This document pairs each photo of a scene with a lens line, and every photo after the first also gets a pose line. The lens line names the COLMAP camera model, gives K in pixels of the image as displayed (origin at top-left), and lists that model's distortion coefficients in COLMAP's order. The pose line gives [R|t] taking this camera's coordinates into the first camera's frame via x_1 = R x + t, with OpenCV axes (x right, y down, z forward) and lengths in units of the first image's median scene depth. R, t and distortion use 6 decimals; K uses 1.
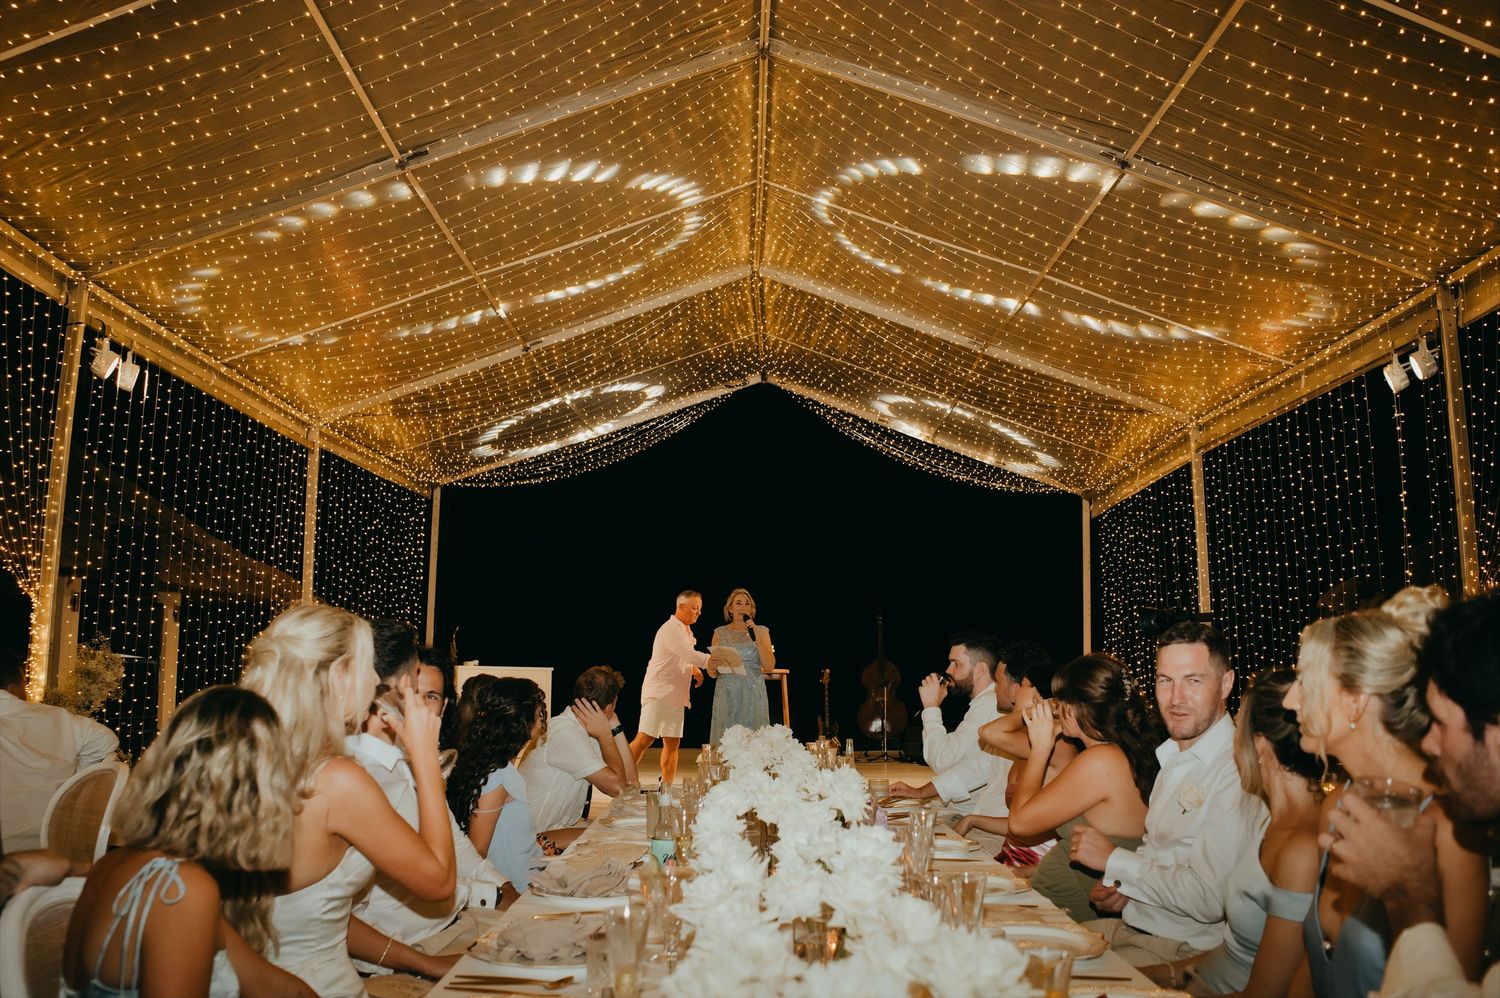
lens RADIAL K [[1223.9, 0, 702.6], [0, 1223.9, 502.2], [0, 0, 1]] dist [-0.149881, 0.029956]
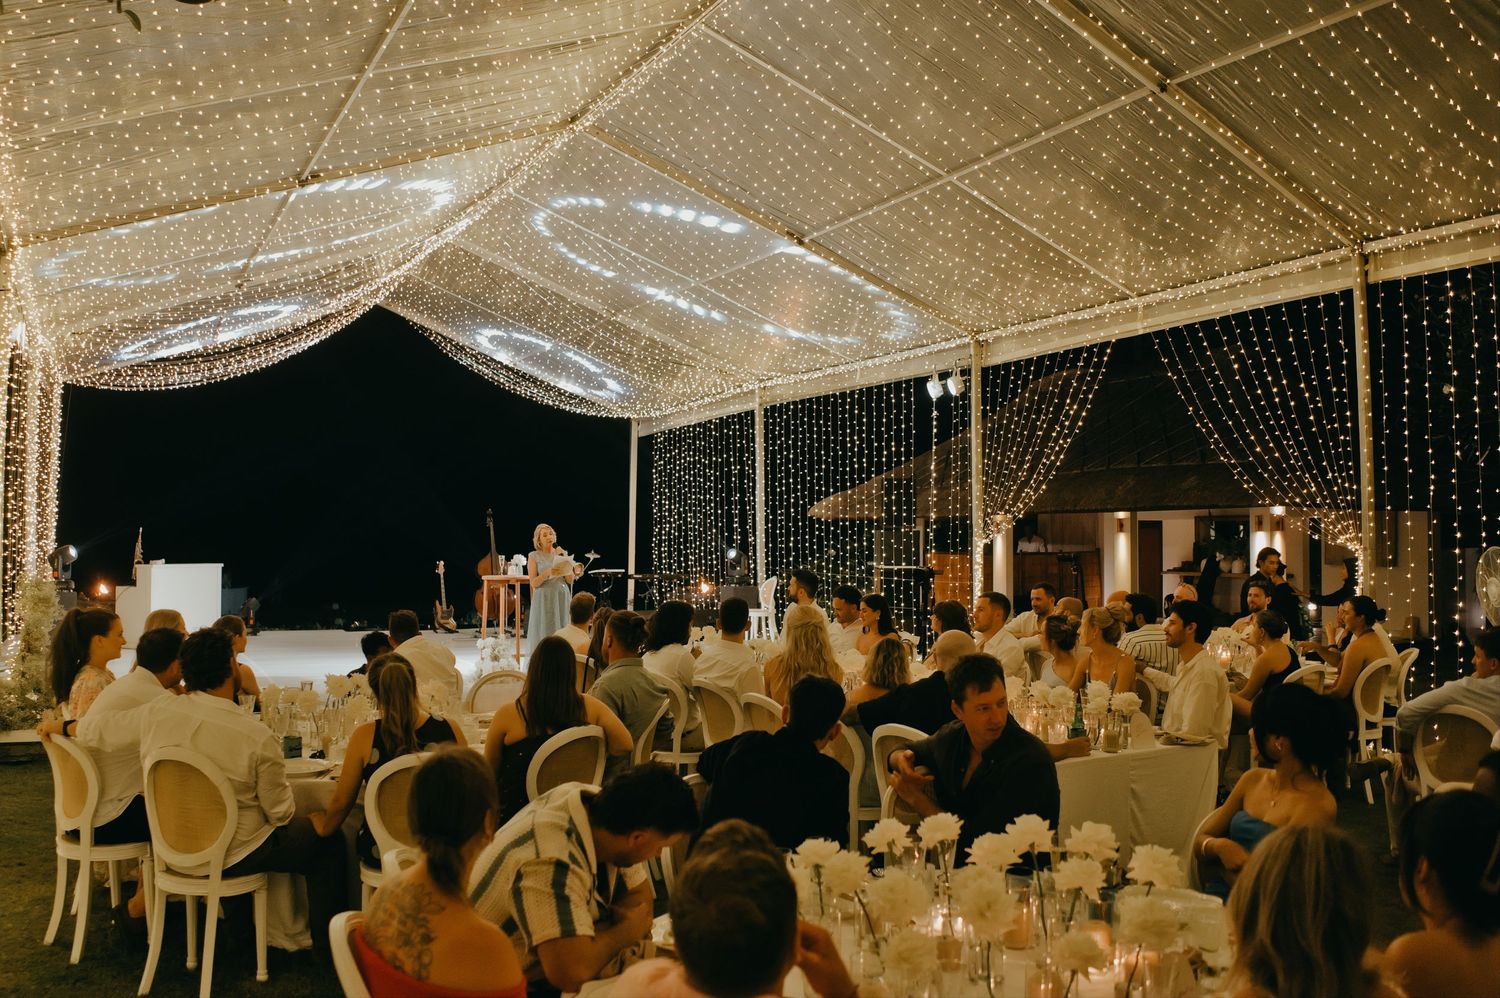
lens RADIAL K [[1223.9, 0, 702.6], [0, 1223.9, 502.2], [0, 0, 1]] dist [-0.149881, 0.029956]
pose [[0.891908, 0.010656, 0.452092, -0.264342], [-0.059146, 0.993884, 0.093259, -0.058496], [-0.448333, -0.109918, 0.887083, -0.202465]]
